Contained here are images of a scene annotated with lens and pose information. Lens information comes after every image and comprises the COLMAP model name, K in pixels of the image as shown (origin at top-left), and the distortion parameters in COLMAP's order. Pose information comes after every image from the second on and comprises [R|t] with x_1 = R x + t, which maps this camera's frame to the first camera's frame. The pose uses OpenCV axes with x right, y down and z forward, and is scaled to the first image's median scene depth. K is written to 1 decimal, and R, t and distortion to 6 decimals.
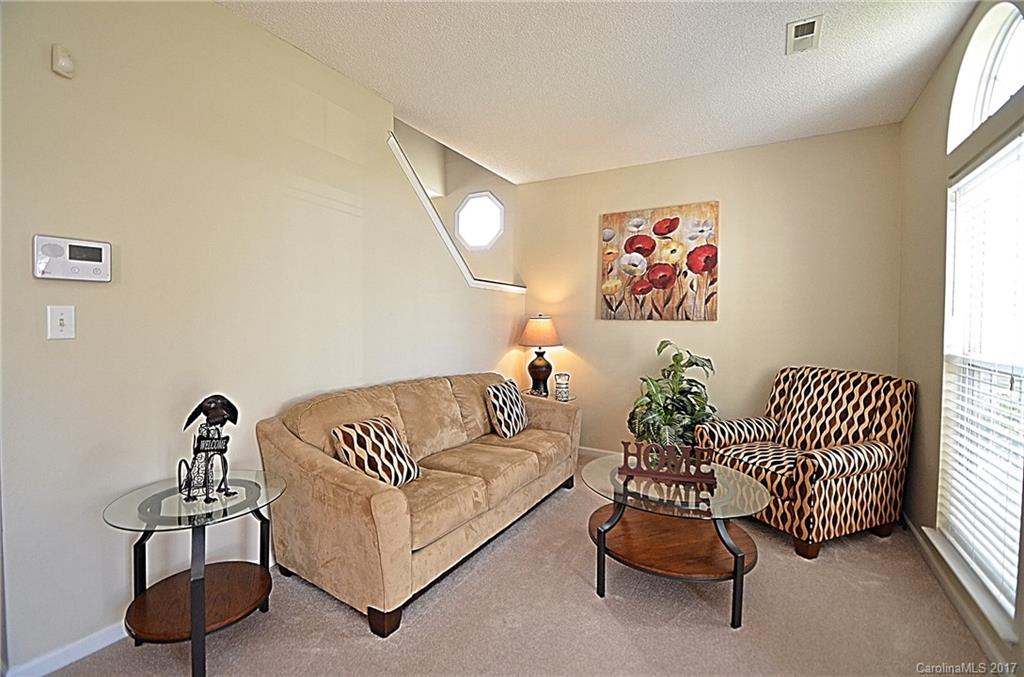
lens RADIAL K [[448.3, 0, 512.2], [0, 448.3, 327.9], [0, 0, 1]] dist [0.016353, -0.017022]
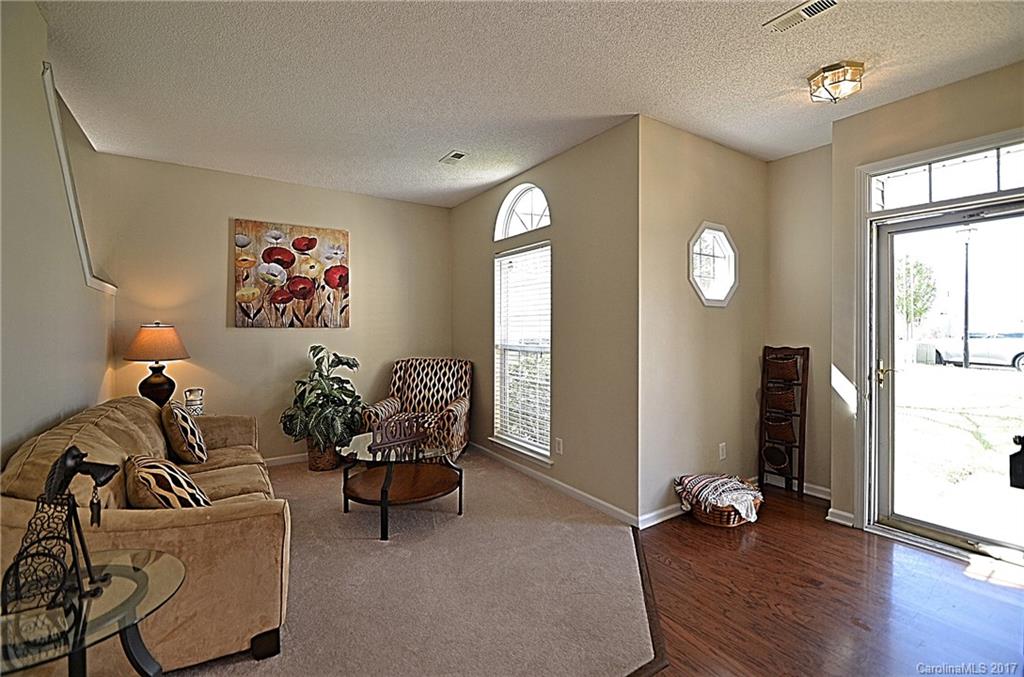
lens RADIAL K [[448.3, 0, 512.2], [0, 448.3, 327.9], [0, 0, 1]] dist [0.016353, -0.017022]
pose [[0.444024, -0.009990, 0.895959, -0.443801], [0.018703, 0.999823, 0.001879, -0.009209], [-0.895820, 0.015923, 0.444132, 0.043597]]
